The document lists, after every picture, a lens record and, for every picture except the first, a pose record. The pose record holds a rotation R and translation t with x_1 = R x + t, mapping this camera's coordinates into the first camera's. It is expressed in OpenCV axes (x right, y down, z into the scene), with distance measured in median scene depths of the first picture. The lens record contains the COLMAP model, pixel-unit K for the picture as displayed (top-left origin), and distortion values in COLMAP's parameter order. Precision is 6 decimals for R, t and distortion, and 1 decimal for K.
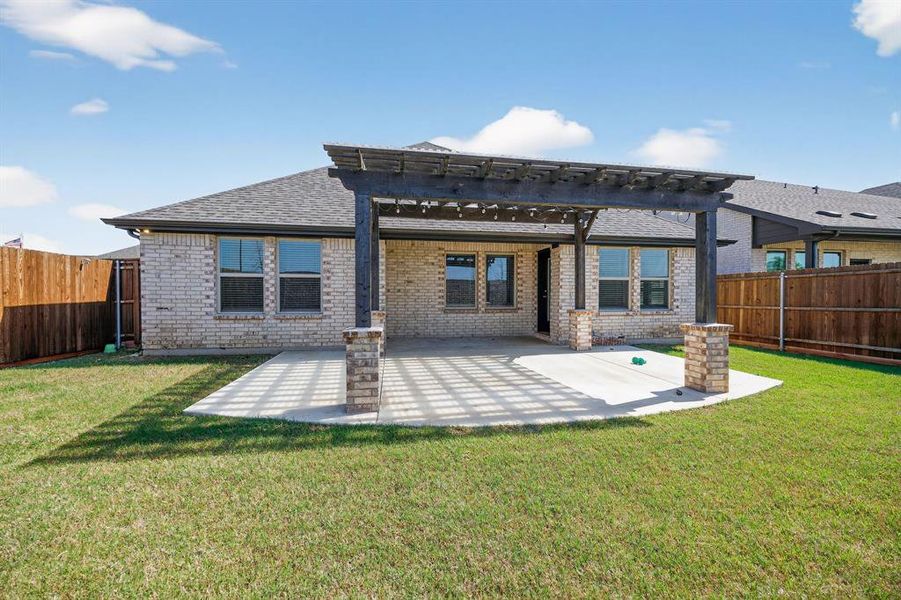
lens RADIAL K [[364.8, 0, 446.6], [0, 364.8, 294.0], [0, 0, 1]] dist [-0.009344, 0.000233]
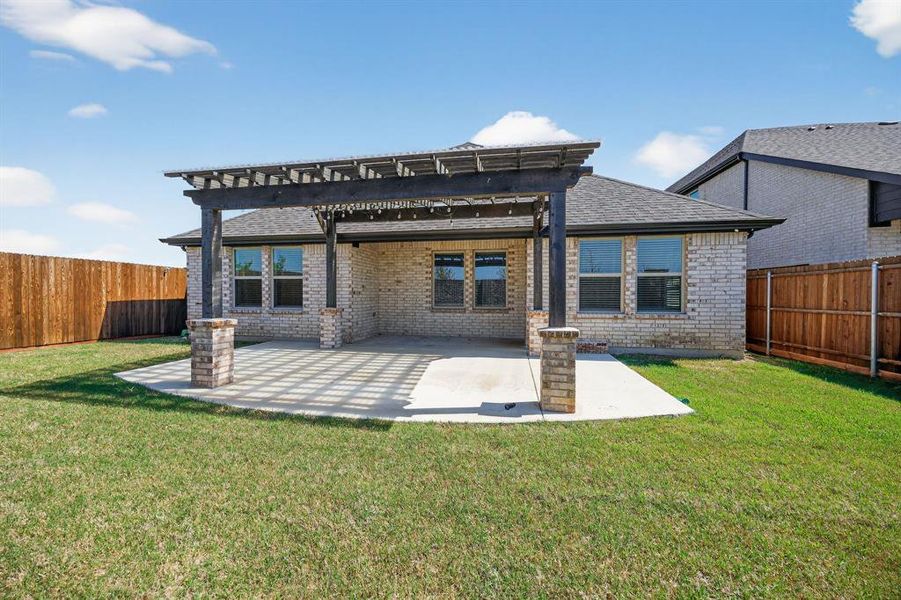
lens RADIAL K [[365.0, 0, 448.1], [0, 365.0, 294.0], [0, 0, 1]] dist [-0.009443, 0.000213]
pose [[0.927704, 0.000431, -0.373316, 0.531536], [-0.001535, 0.999995, -0.002659, 0.005927], [0.373313, 0.003040, 0.927700, 0.094333]]
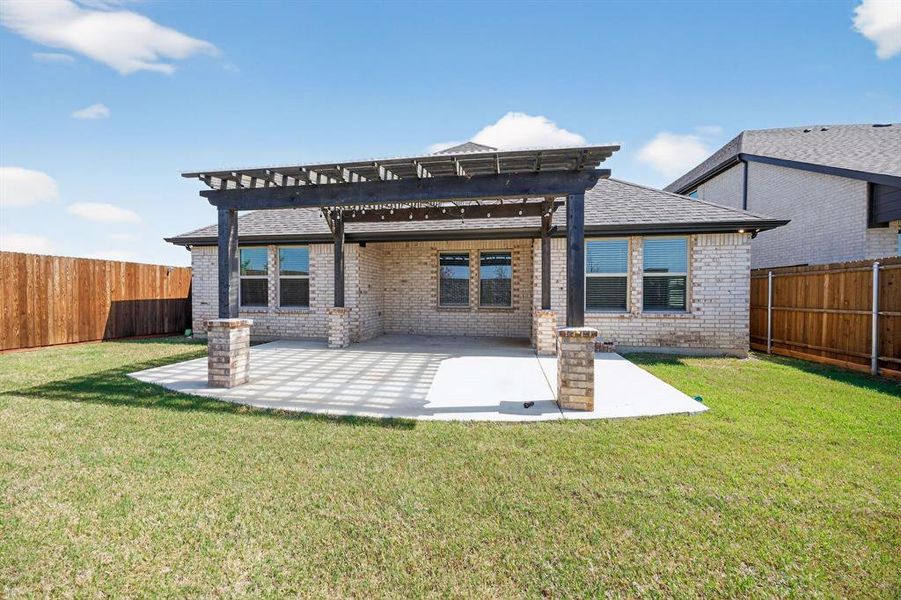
lens RADIAL K [[364.8, 0, 446.6], [0, 364.8, 294.0], [0, 0, 1]] dist [-0.009344, 0.000233]
pose [[0.932217, 0.001450, -0.361897, 0.497142], [-0.001242, 0.999999, 0.000807, 0.003339], [0.361898, -0.000303, 0.932218, 0.072989]]
